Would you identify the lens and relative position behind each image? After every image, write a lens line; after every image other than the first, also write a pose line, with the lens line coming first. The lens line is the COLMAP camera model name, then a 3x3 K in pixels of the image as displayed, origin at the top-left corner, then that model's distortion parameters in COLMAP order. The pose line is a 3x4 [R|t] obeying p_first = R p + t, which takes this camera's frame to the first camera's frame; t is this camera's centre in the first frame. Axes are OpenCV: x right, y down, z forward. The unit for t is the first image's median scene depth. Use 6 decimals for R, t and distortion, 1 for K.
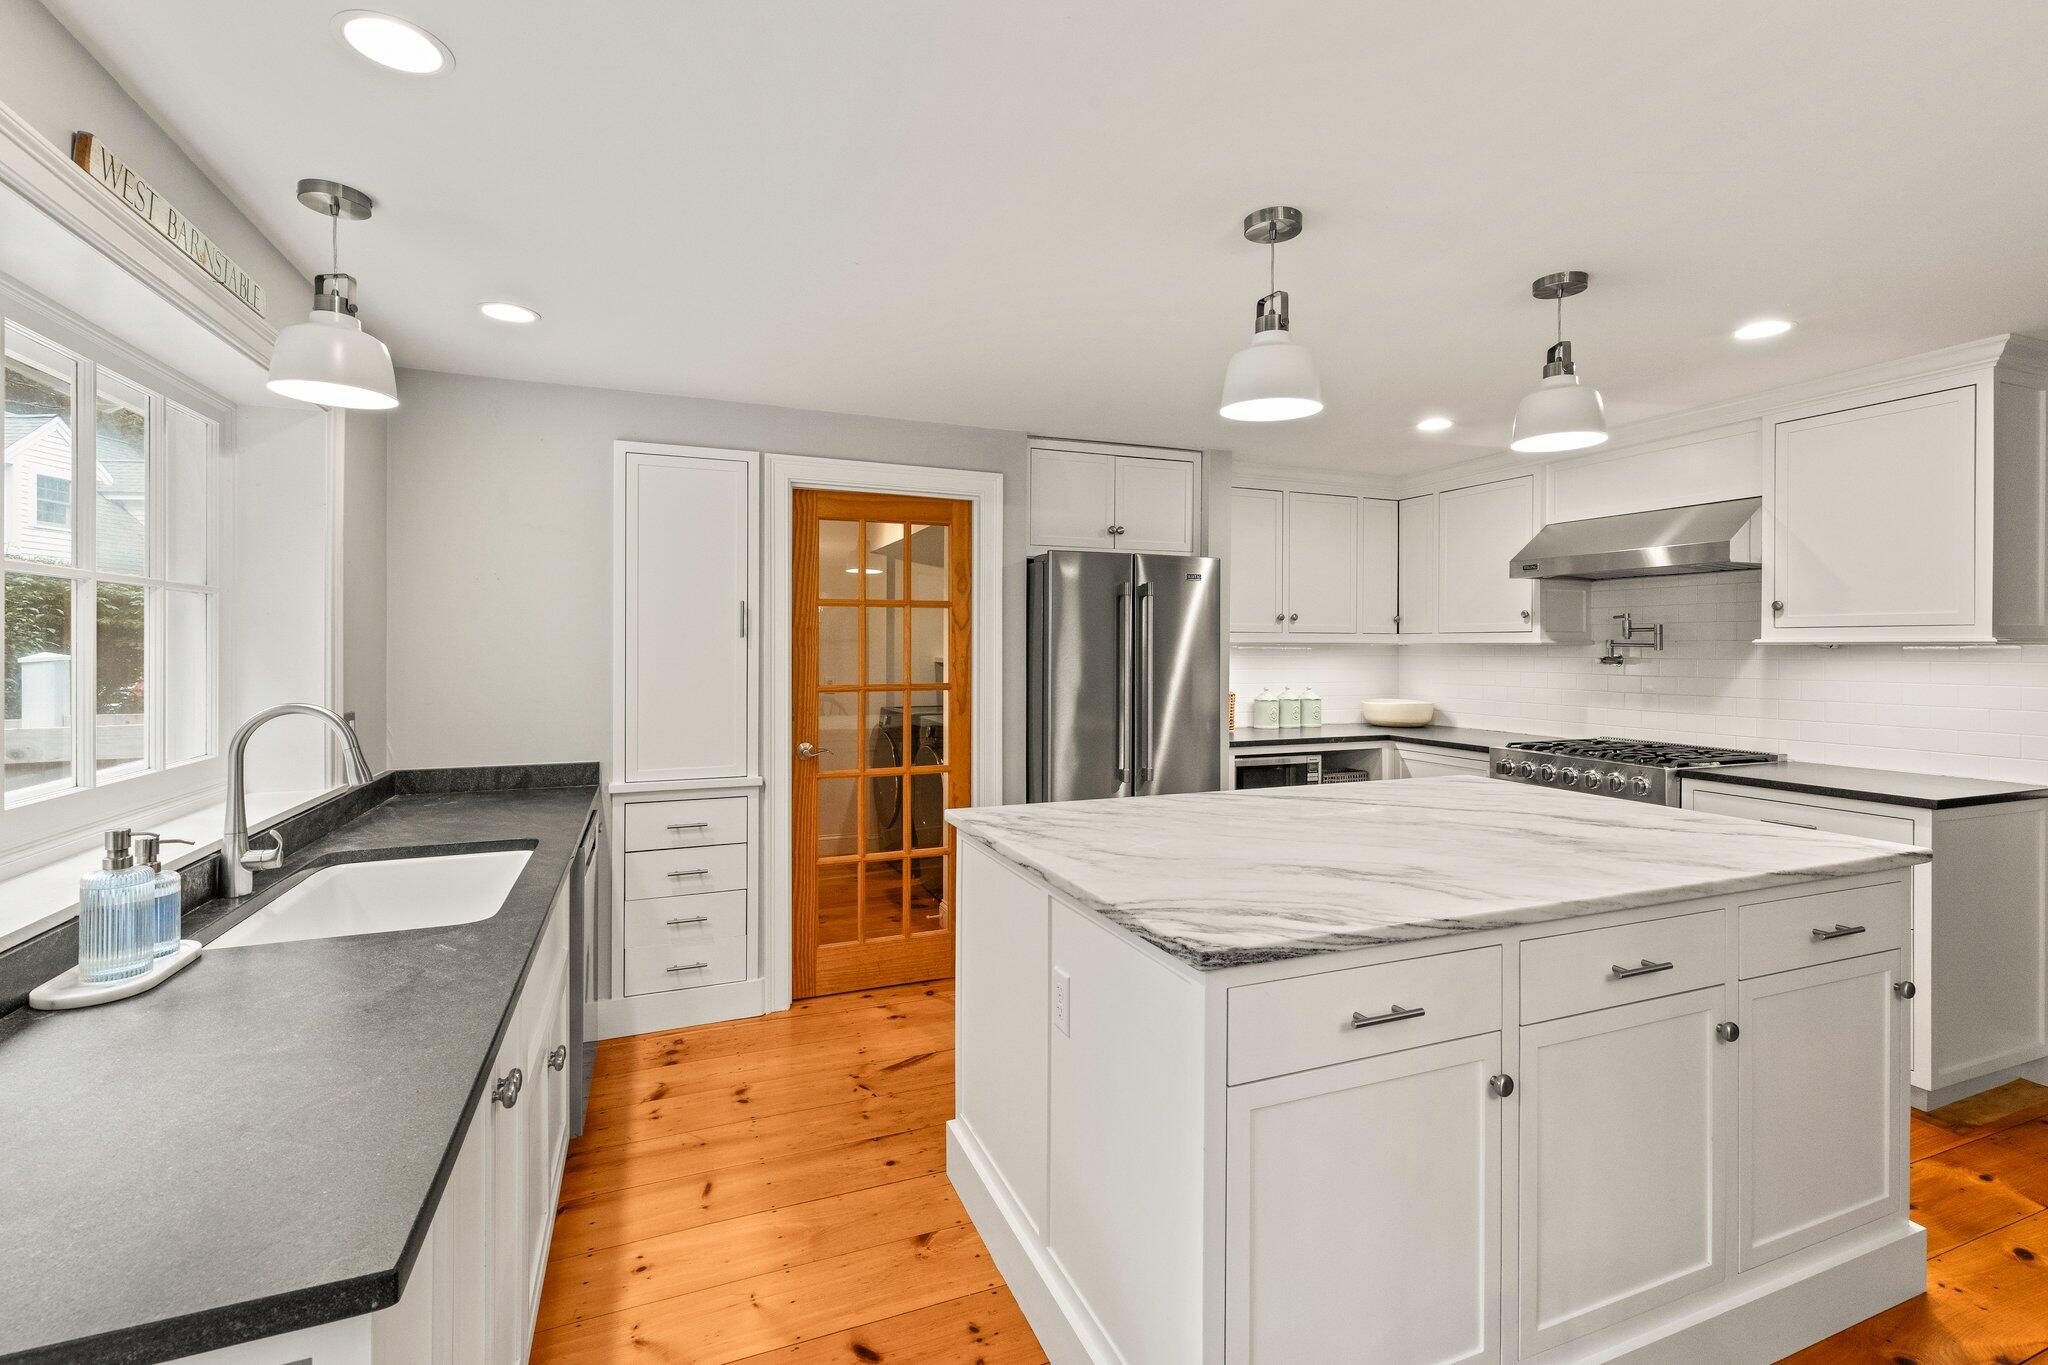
lens RADIAL K [[926.5, 0, 1041.0], [0, 926.5, 649.0], [0, 0, 1]] dist [0.007851, 0.000808]
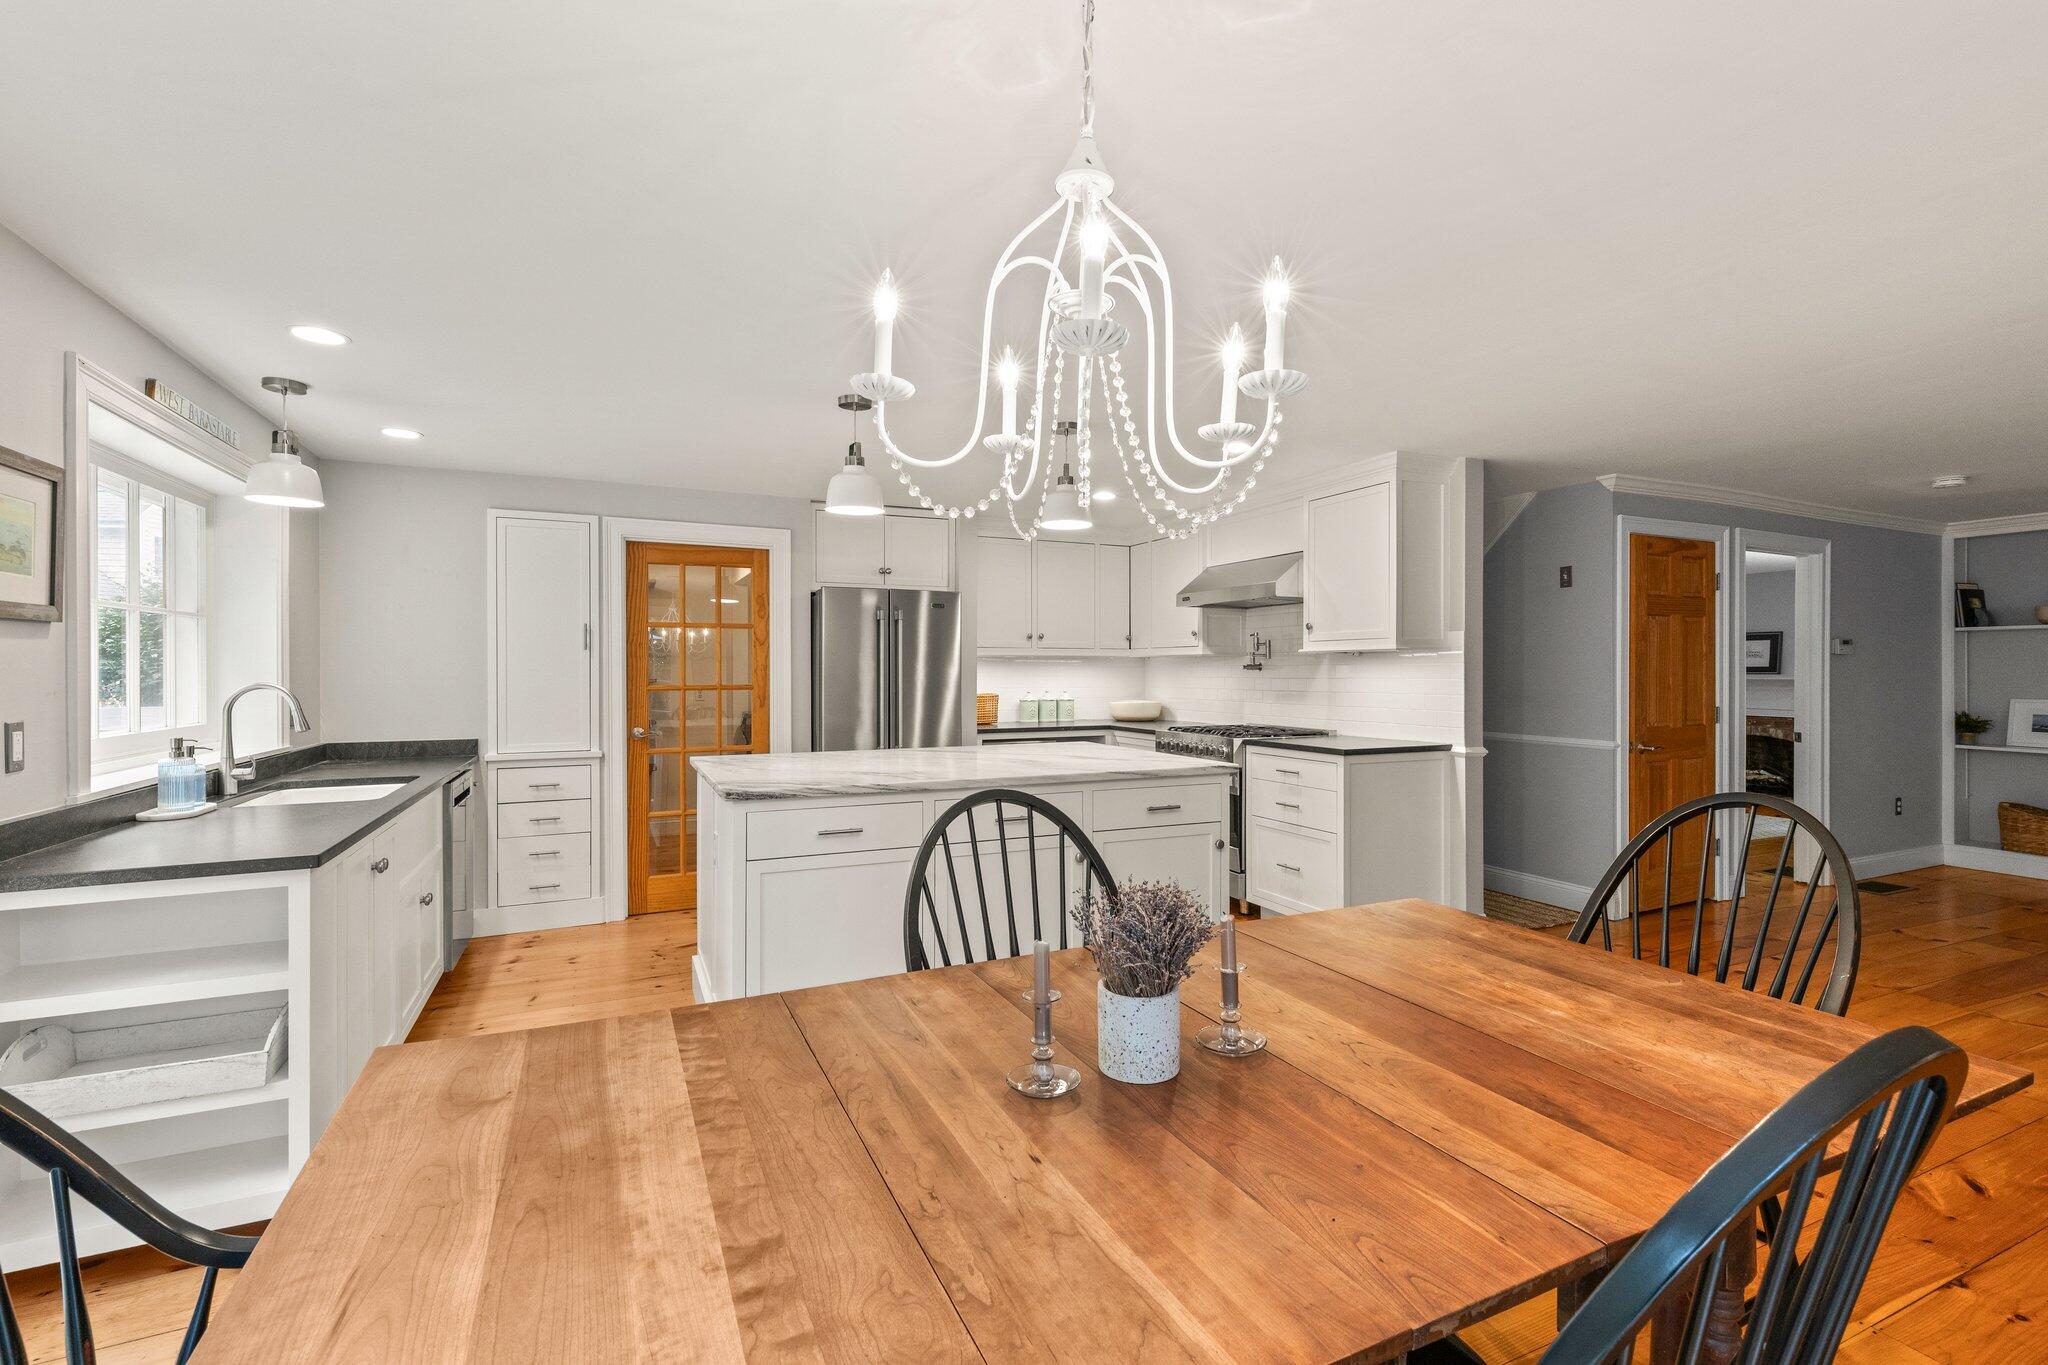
lens RADIAL K [[926.5, 0, 1042.4], [0, 926.5, 677.4], [0, 0, 1]] dist [0.007851, 0.000808]
pose [[0.999041, -0.003687, 0.043638, 0.307912], [0.003476, 0.999982, 0.004920, 0.024920], [-0.043655, -0.004763, 0.999035, -0.427958]]
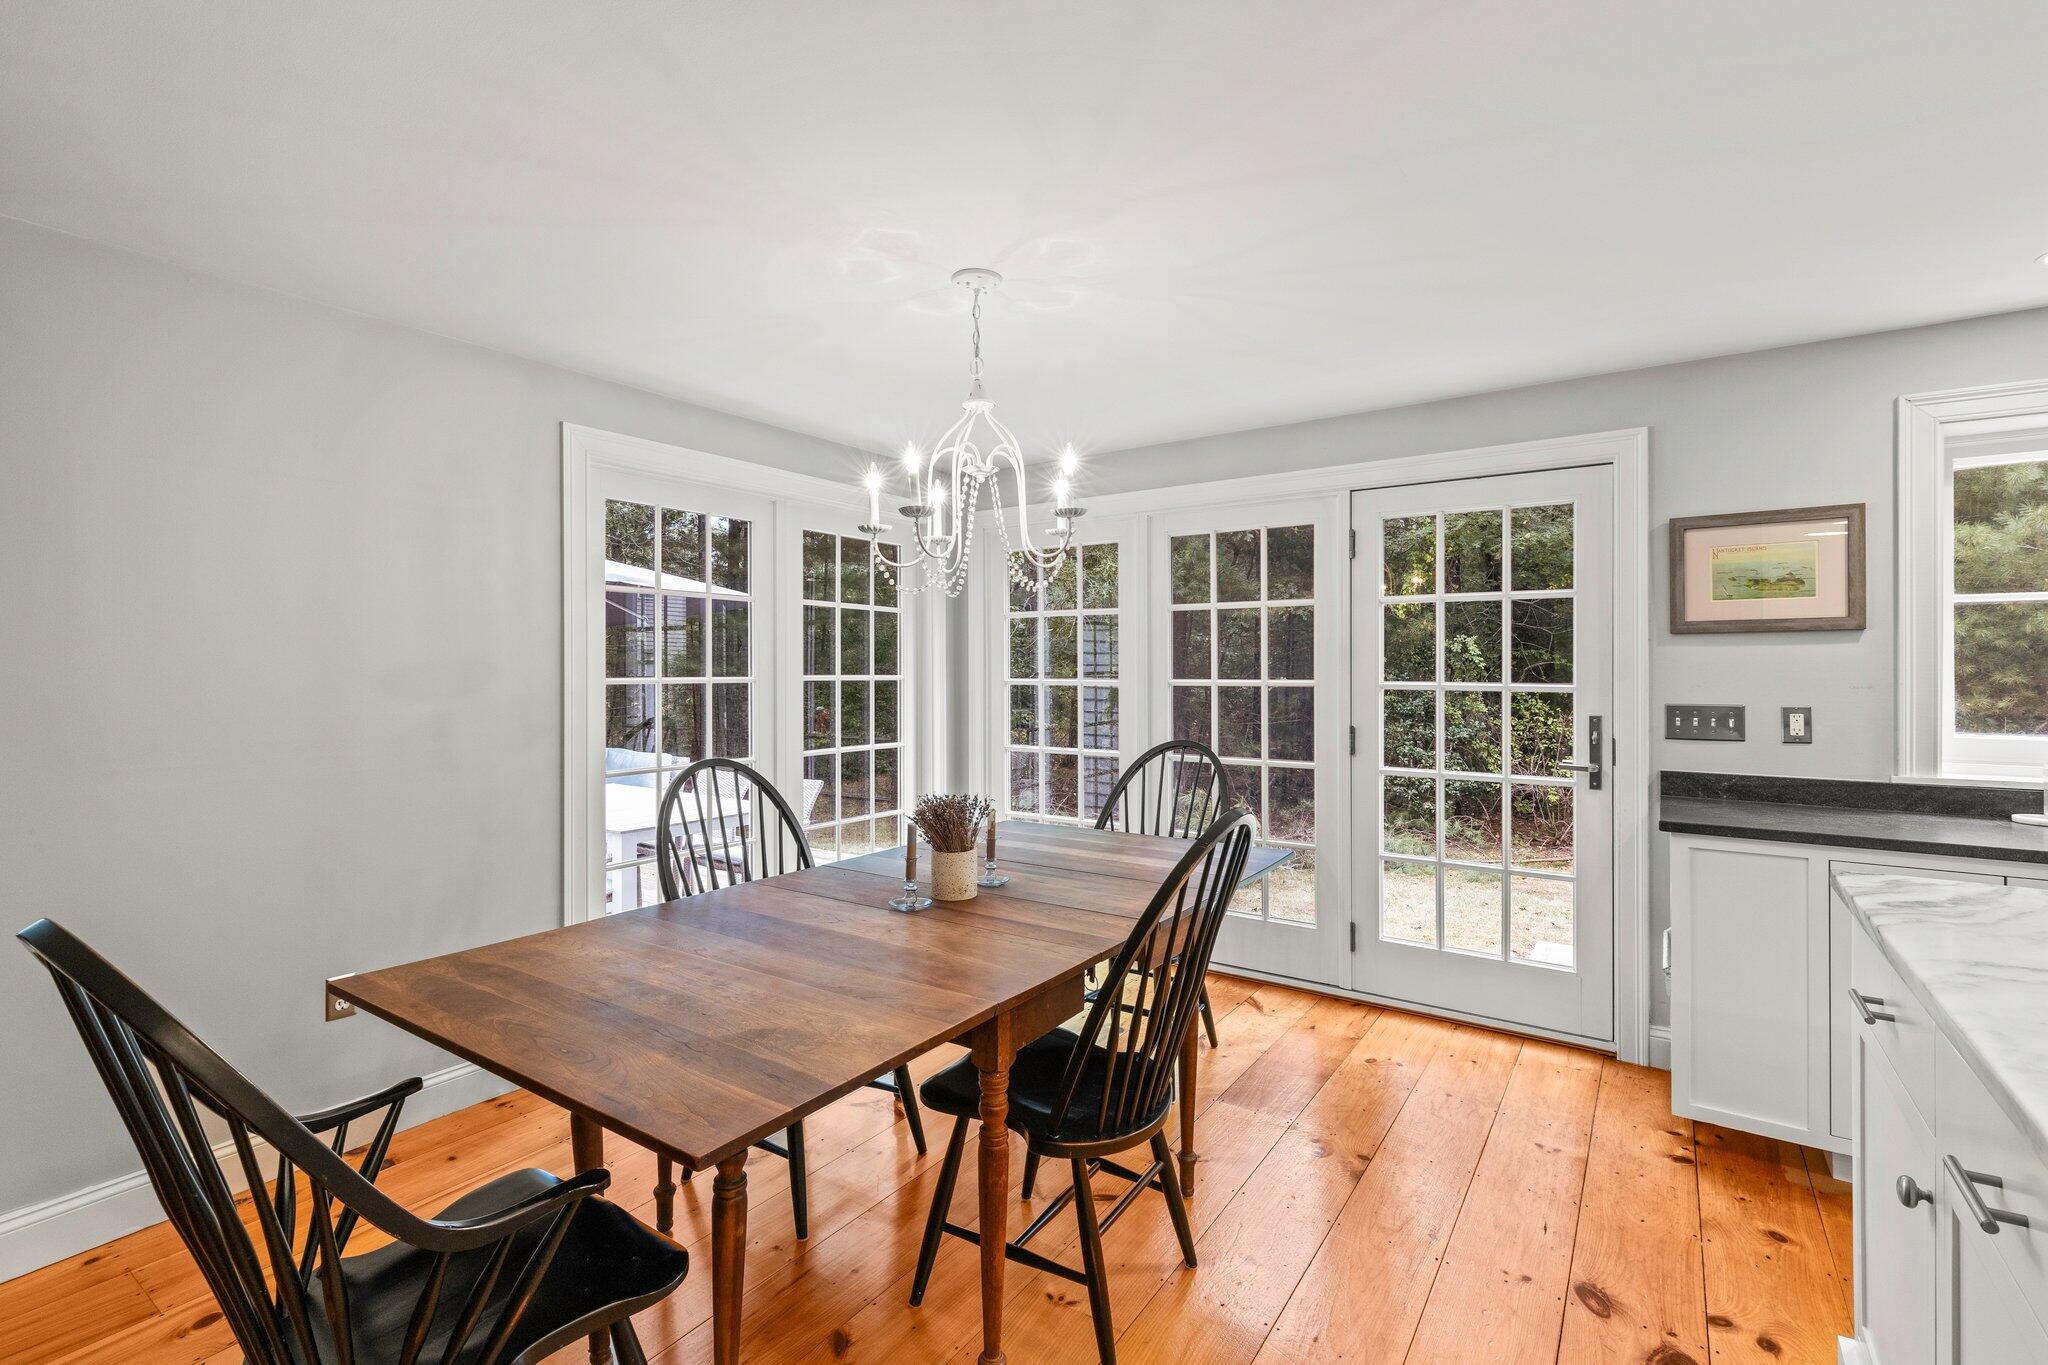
lens RADIAL K [[926.5, 0, 1040.8], [0, 926.5, 671.6], [0, 0, 1]] dist [0.007851, 0.000808]
pose [[-0.832221, -0.001917, -0.554441, 0.689161], [-0.004768, 0.999982, 0.003699, 0.023414], [0.554424, 0.005722, -0.832215, 0.569128]]
